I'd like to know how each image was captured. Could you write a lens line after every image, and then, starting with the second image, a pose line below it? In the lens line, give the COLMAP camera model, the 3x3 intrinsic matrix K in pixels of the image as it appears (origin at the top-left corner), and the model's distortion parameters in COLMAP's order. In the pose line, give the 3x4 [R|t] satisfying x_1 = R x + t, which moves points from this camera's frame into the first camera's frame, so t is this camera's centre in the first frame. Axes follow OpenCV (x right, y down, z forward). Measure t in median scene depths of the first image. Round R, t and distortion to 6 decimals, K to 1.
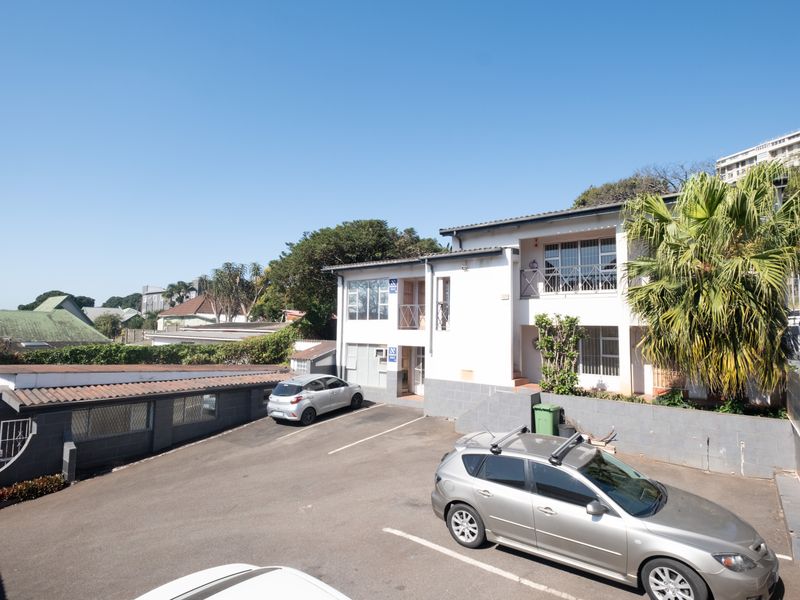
lens RADIAL K [[425.3, 0, 400.0], [0, 425.3, 300.0], [0, 0, 1]] dist [0.002510, -0.001131]
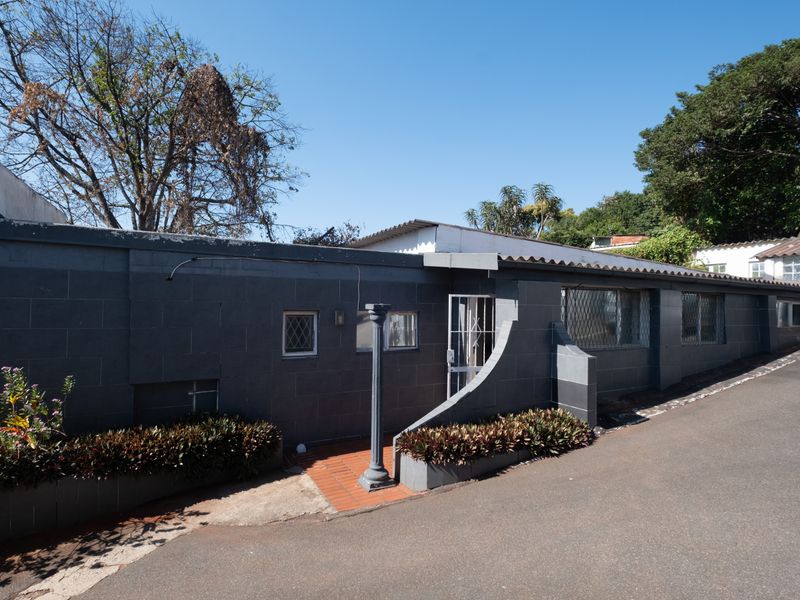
lens RADIAL K [[437.8, 0, 400.0], [0, 437.8, 300.0], [0, 0, 1]] dist [0.001252, -0.000243]
pose [[0.910013, -0.003930, -0.414561, -0.572757], [0.024414, 0.998728, 0.044123, 0.197969], [0.413860, -0.050274, 0.908951, 0.371508]]
